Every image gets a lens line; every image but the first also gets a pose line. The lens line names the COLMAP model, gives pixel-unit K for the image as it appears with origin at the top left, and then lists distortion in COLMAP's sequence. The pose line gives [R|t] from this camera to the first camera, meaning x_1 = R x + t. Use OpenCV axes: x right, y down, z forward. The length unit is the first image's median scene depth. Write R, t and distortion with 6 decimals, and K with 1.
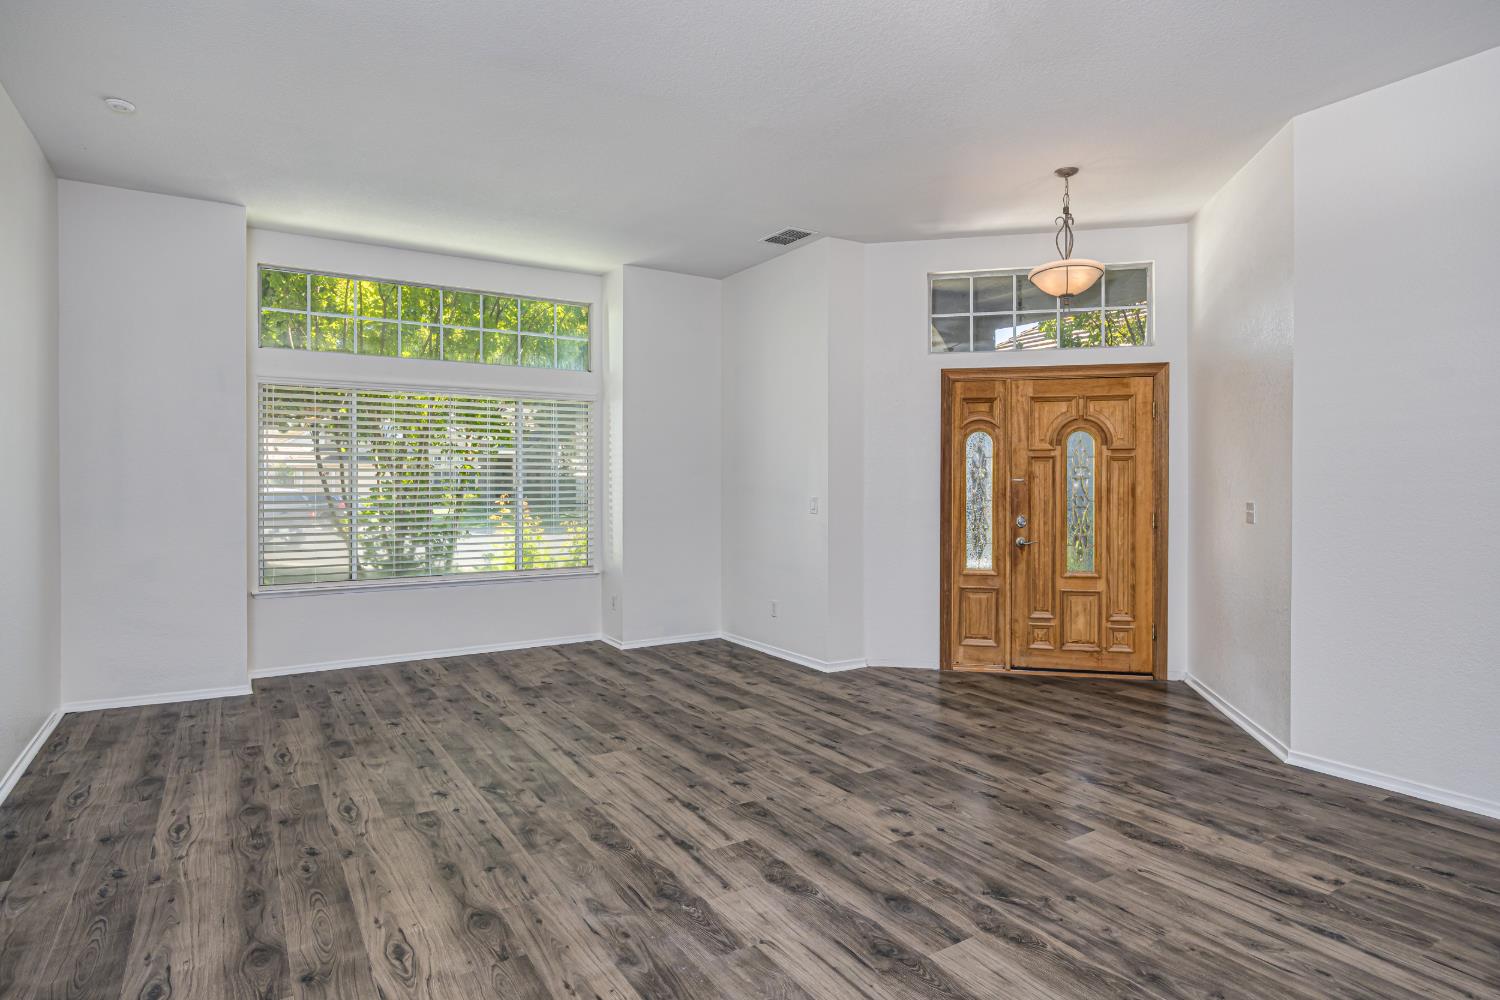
lens RADIAL K [[808.9, 0, 756.1], [0, 808.9, 491.7], [0, 0, 1]] dist [0.000025, -0.002189]
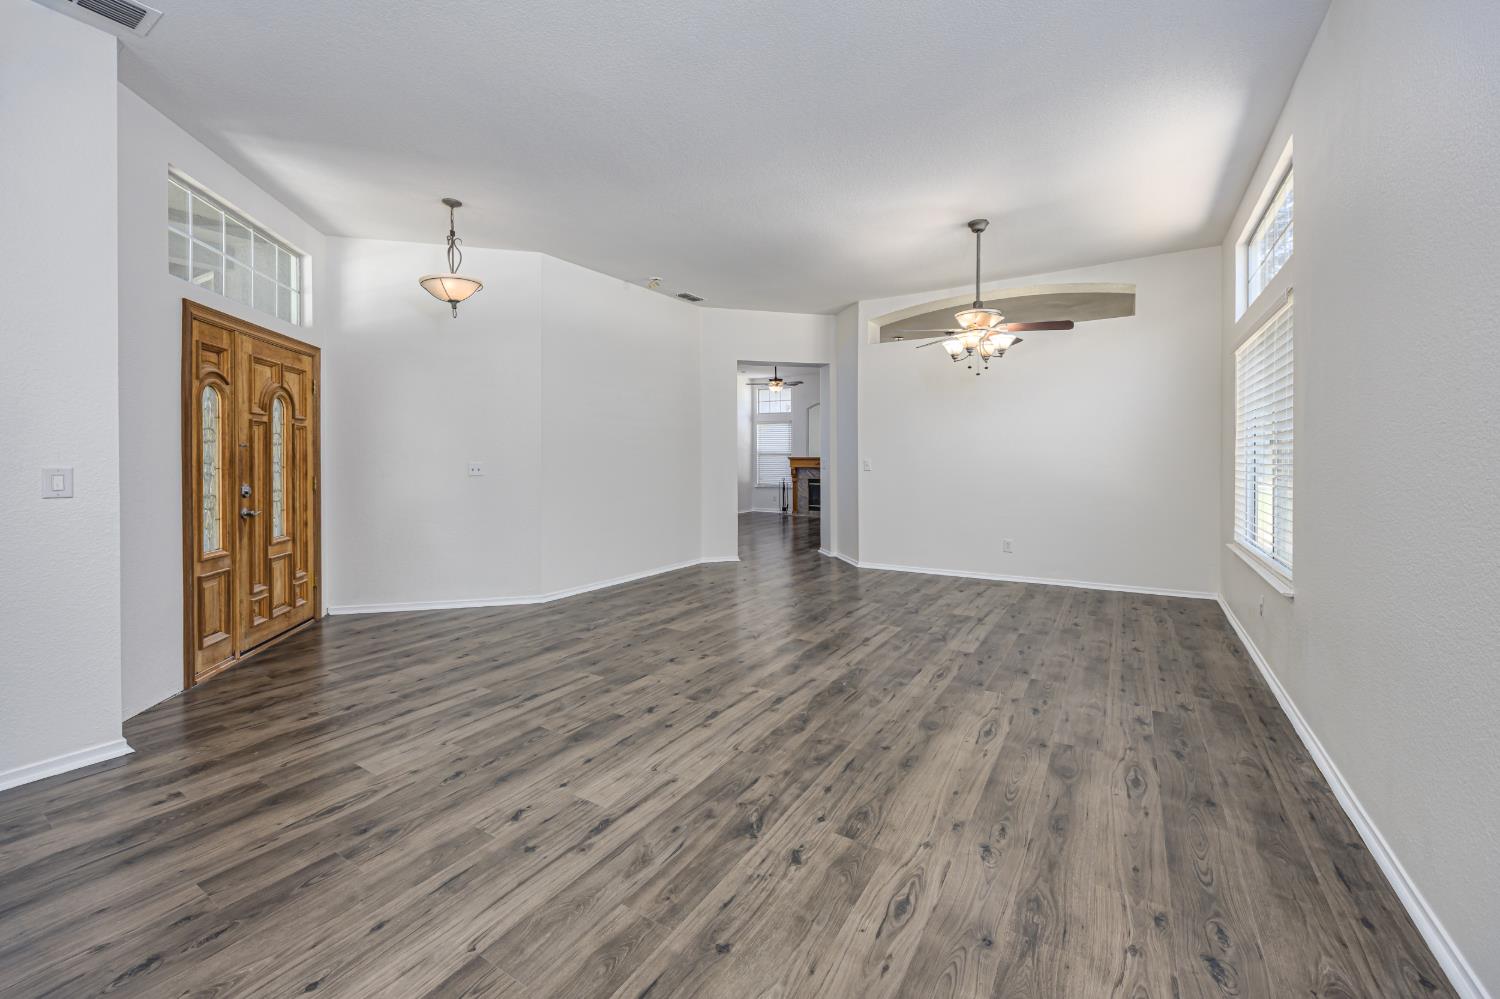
lens RADIAL K [[601.7, 0, 755.3], [0, 601.7, 460.4], [0, 0, 1]] dist [-0.001074, -0.000021]
pose [[-0.430780, -0.002614, 0.902453, -0.903243], [0.012764, 0.999878, 0.008989, 0.006962], [-0.902367, 0.015391, -0.430694, 1.315496]]
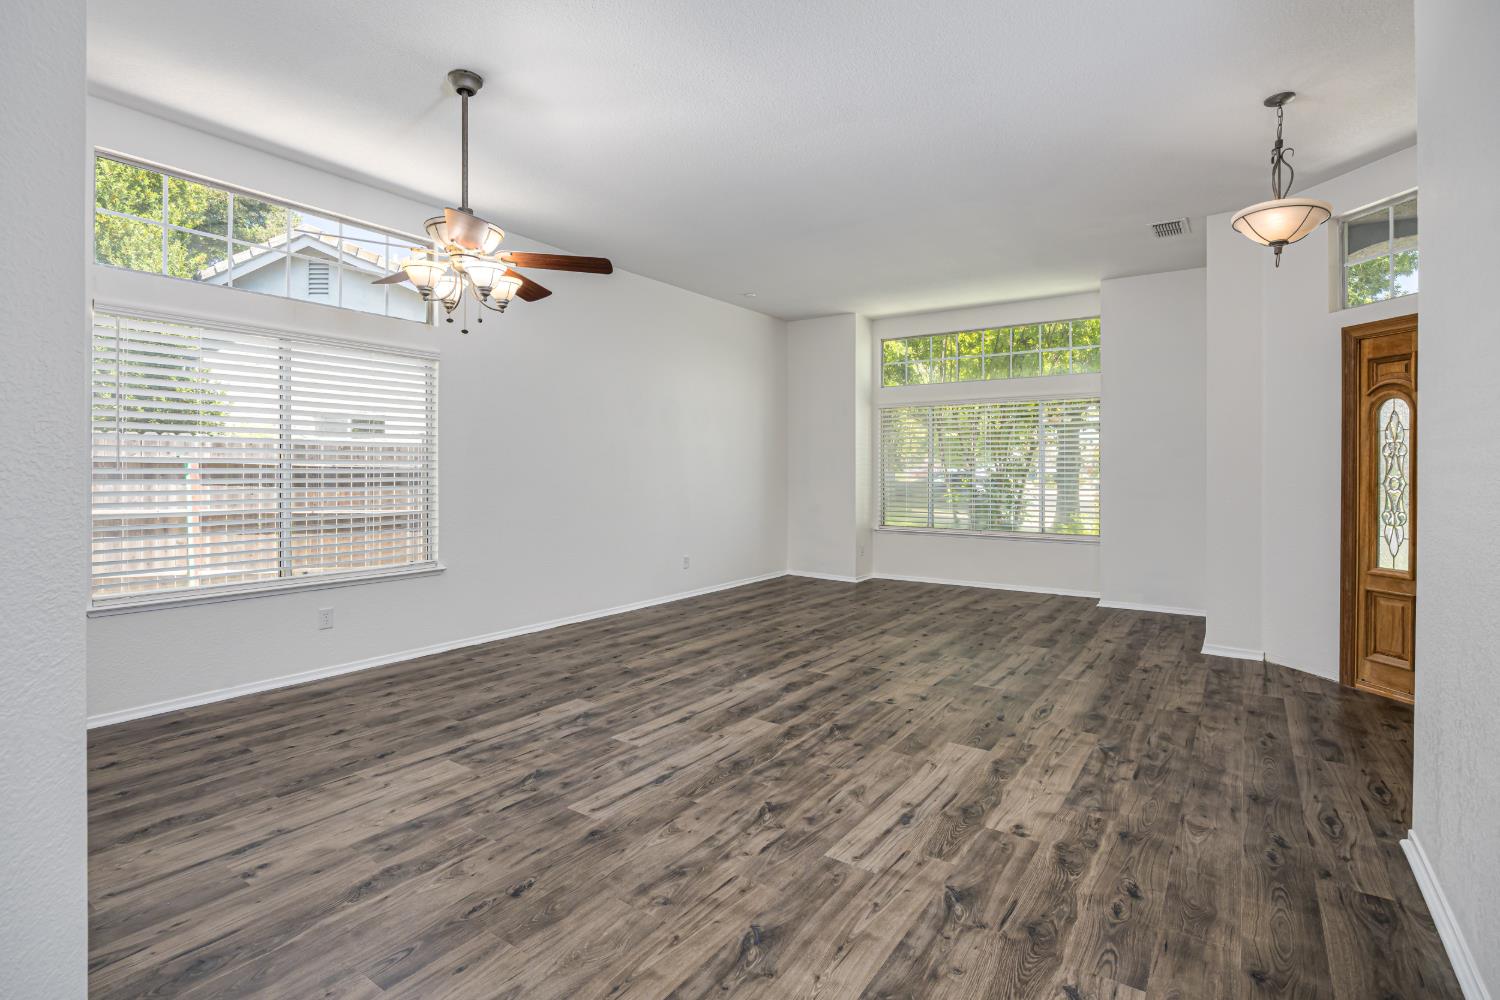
lens RADIAL K [[700.2, 0, 756.0], [0, 700.2, 491.6], [0, 0, 1]] dist [-0.018396, 0.002352]
pose [[0.398385, 0.029978, -0.916728, 1.120161], [-0.013542, 0.999549, 0.026802, 0.014433], [0.917118, 0.001737, 0.398611, 0.258142]]
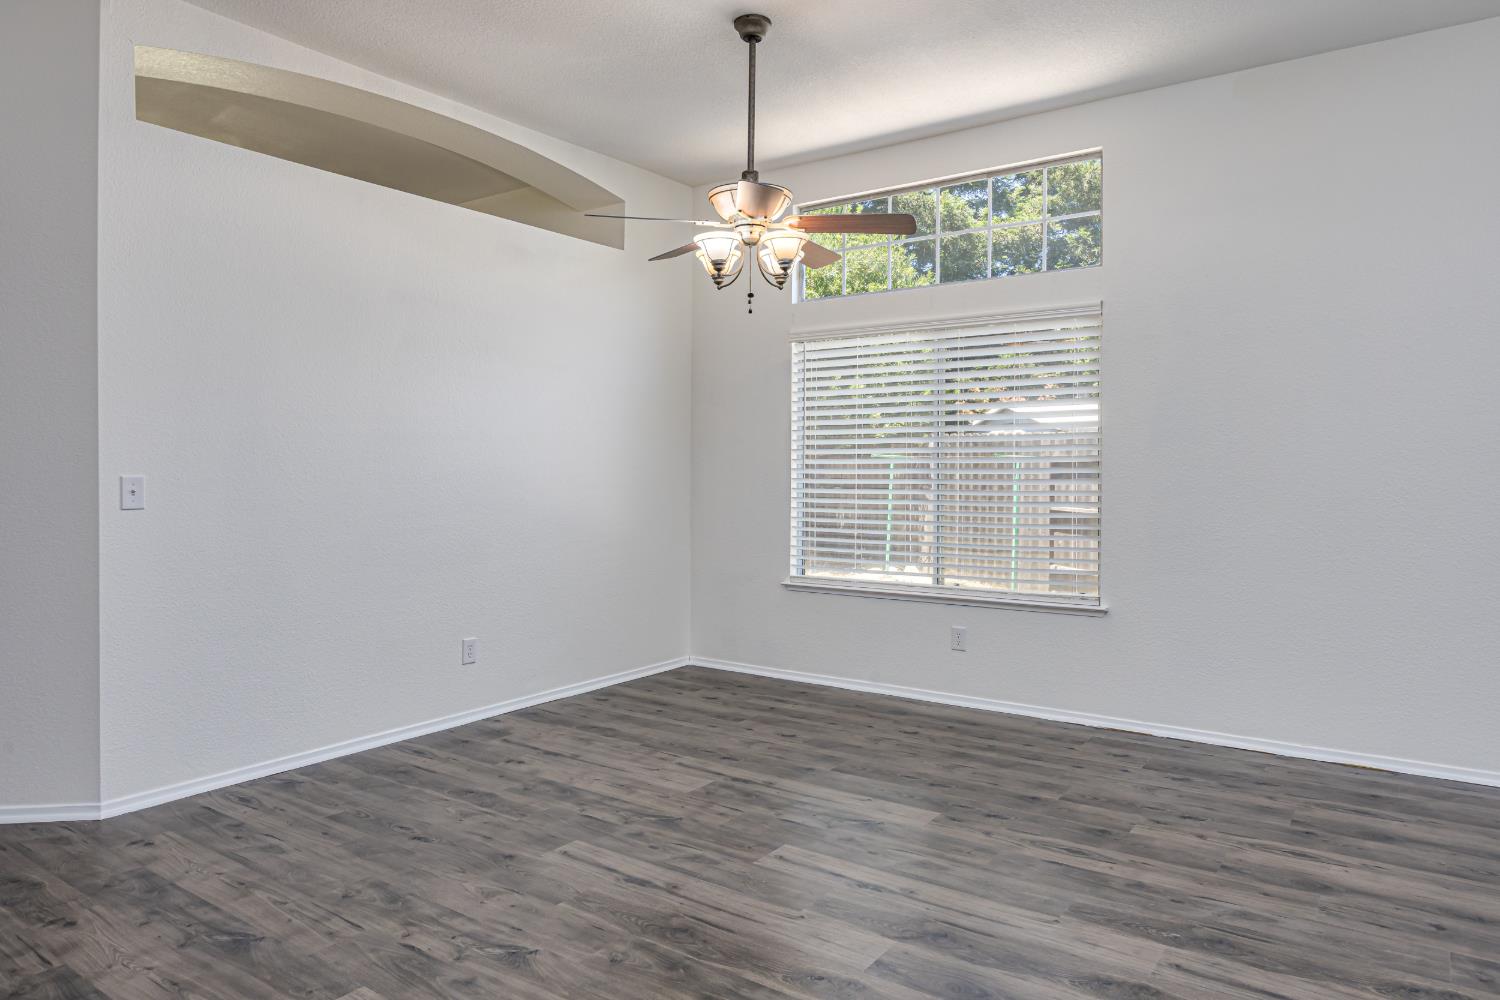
lens RADIAL K [[971.4, 0, 781.7], [0, 971.4, 487.8], [0, 0, 1]] dist [-0.006493, 0.003580]
pose [[-0.919586, 0.007669, -0.392814, 0.527015], [-0.002558, 0.999671, 0.025506, 0.011238], [0.392881, 0.024459, -0.919264, 1.339682]]
